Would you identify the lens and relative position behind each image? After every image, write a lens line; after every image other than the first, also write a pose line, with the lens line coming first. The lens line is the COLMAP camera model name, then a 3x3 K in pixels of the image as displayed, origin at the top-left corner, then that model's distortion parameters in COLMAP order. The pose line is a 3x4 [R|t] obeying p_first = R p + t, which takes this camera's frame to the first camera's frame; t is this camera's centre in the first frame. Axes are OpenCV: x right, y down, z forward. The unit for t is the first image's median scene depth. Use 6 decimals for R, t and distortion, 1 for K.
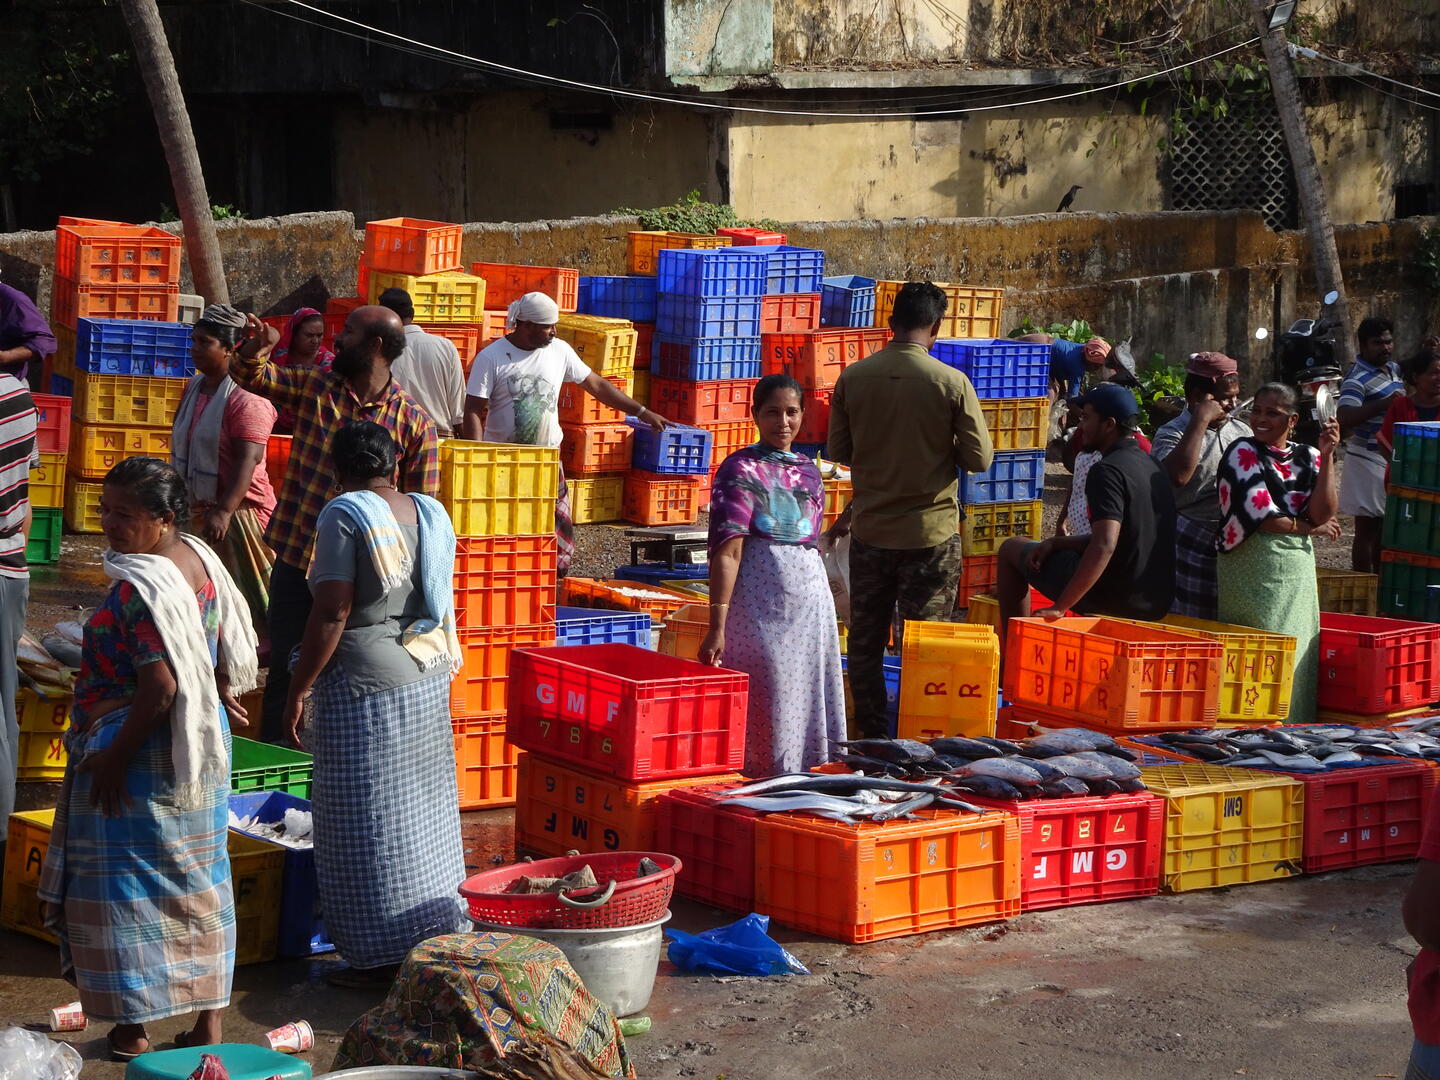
lens RADIAL K [[2937.9, 0, 720.2], [0, 2937.9, 539.8], [0, 0, 1]] dist [0.081647, 0.000000]
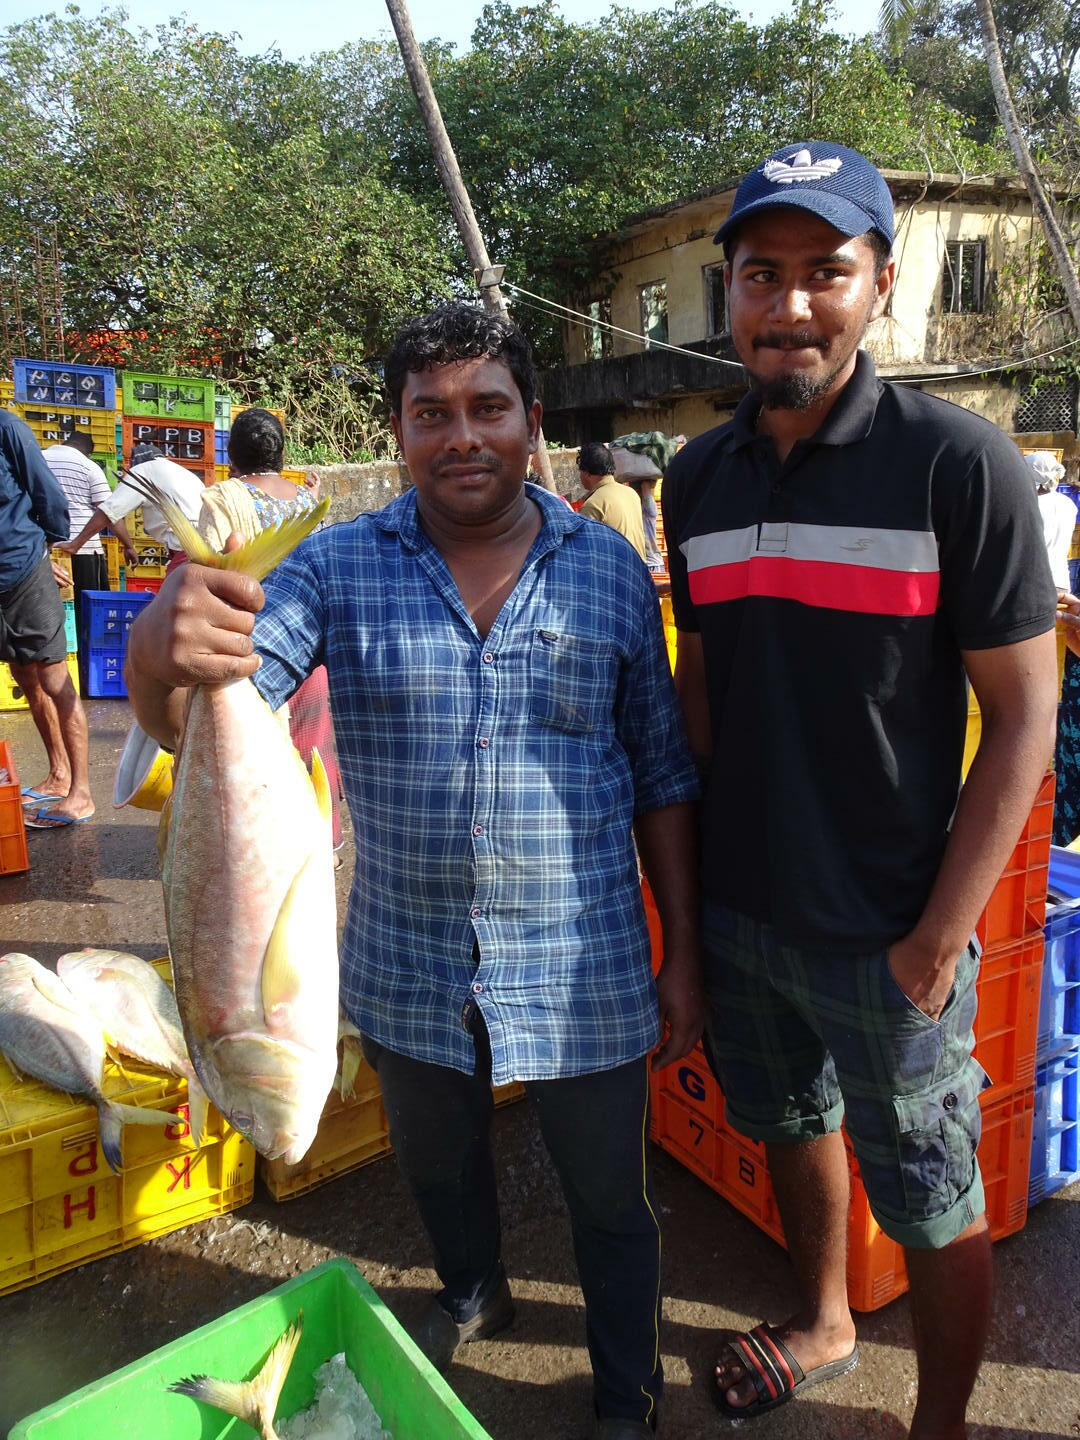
lens RADIAL K [[1007.5, 0, 540.8], [0, 1007.5, 720.5], [0, 0, 1]] dist [-0.004363, -0.001127]
pose [[0.979060, -0.001560, -0.203567, -0.033258], [0.027989, 0.991505, 0.127018, -0.014495], [0.201639, -0.130056, 0.970787, 0.246431]]
